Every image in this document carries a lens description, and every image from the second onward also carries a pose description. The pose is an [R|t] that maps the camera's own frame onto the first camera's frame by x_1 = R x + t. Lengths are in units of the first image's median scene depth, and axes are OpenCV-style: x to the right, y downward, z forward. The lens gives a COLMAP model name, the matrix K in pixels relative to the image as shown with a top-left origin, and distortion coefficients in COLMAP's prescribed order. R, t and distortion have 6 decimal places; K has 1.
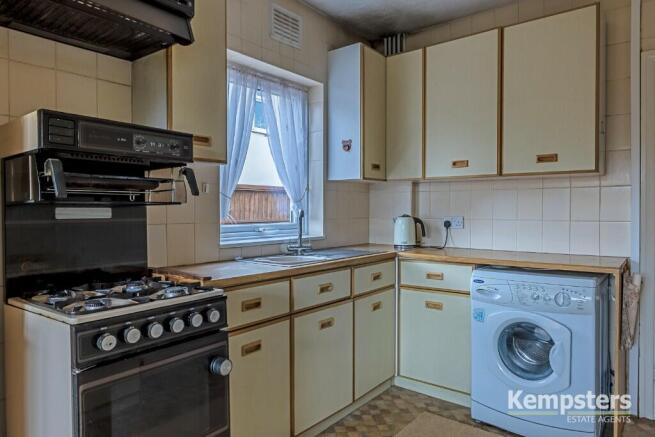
lens RADIAL K [[432.6, 0, 326.3], [0, 432.6, 217.0], [0, 0, 1]] dist [0.002746, -0.000569]
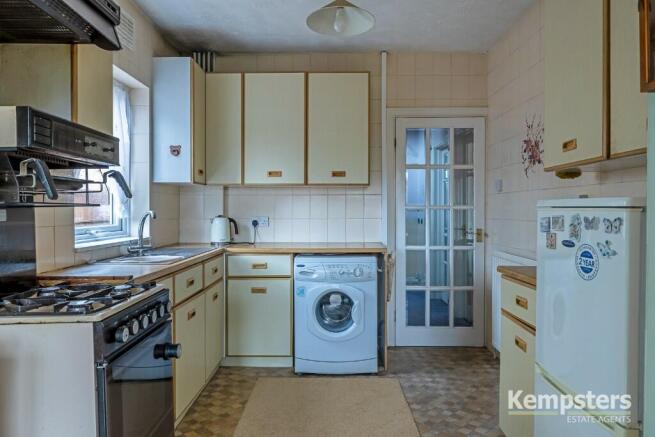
lens RADIAL K [[432.6, 0, 327.2], [0, 432.6, 217.5], [0, 0, 1]] dist [0.002746, -0.000569]
pose [[0.791280, -0.010594, 0.611362, -0.349311], [0.011257, 0.999933, 0.002758, 0.000335], [-0.611350, 0.004699, 0.791346, -0.075239]]
